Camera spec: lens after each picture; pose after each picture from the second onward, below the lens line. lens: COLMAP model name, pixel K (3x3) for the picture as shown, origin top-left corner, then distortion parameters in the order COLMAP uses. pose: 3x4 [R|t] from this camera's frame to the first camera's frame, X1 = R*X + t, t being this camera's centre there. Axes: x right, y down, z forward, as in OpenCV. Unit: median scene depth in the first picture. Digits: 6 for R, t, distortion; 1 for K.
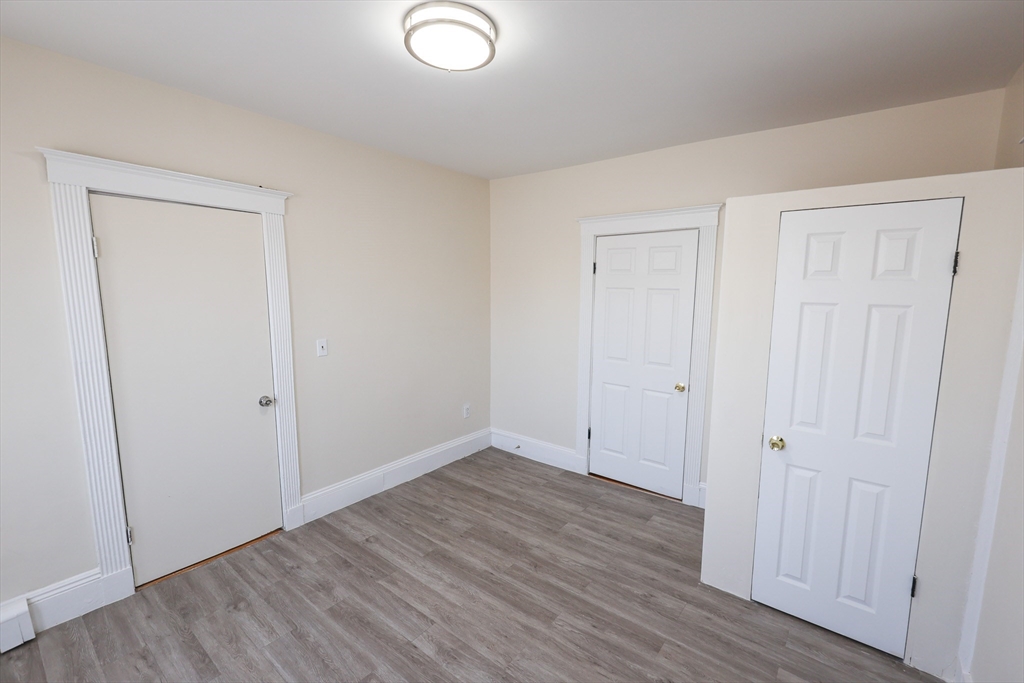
lens RADIAL K [[441.6, 0, 516.7], [0, 441.6, 342.1], [0, 0, 1]] dist [-0.002709, -0.000335]
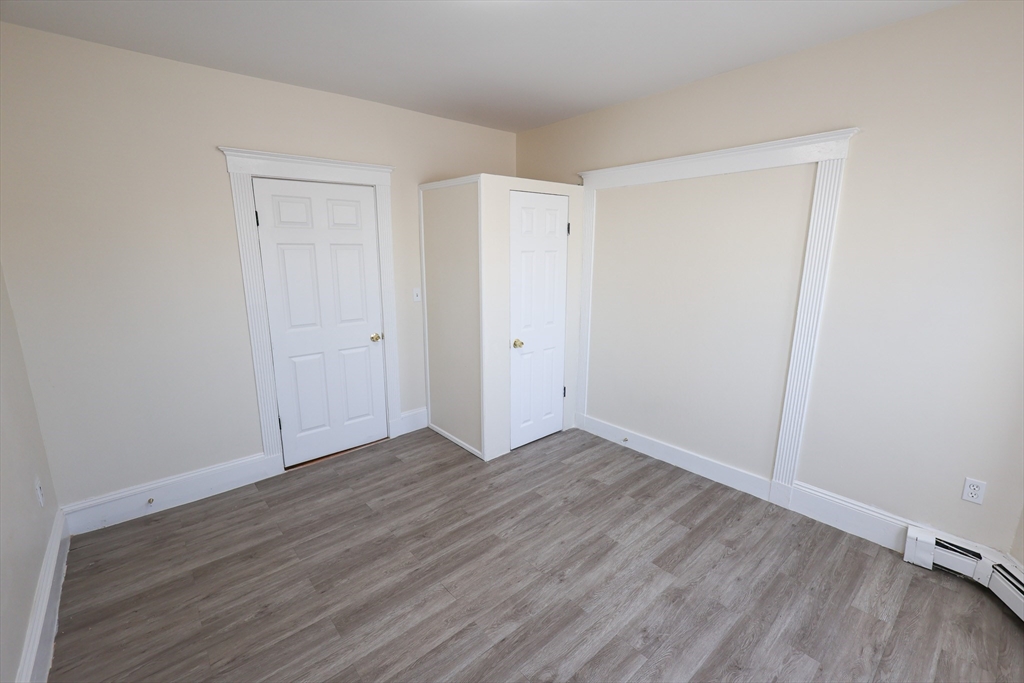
lens RADIAL K [[441.6, 0, 515.3], [0, 441.6, 342.8], [0, 0, 1]] dist [-0.002709, -0.000335]
pose [[0.189441, -0.226158, 0.955492, -0.724988], [0.126848, 0.970595, 0.204583, -0.074897], [-0.973664, 0.082446, 0.212558, 0.544489]]
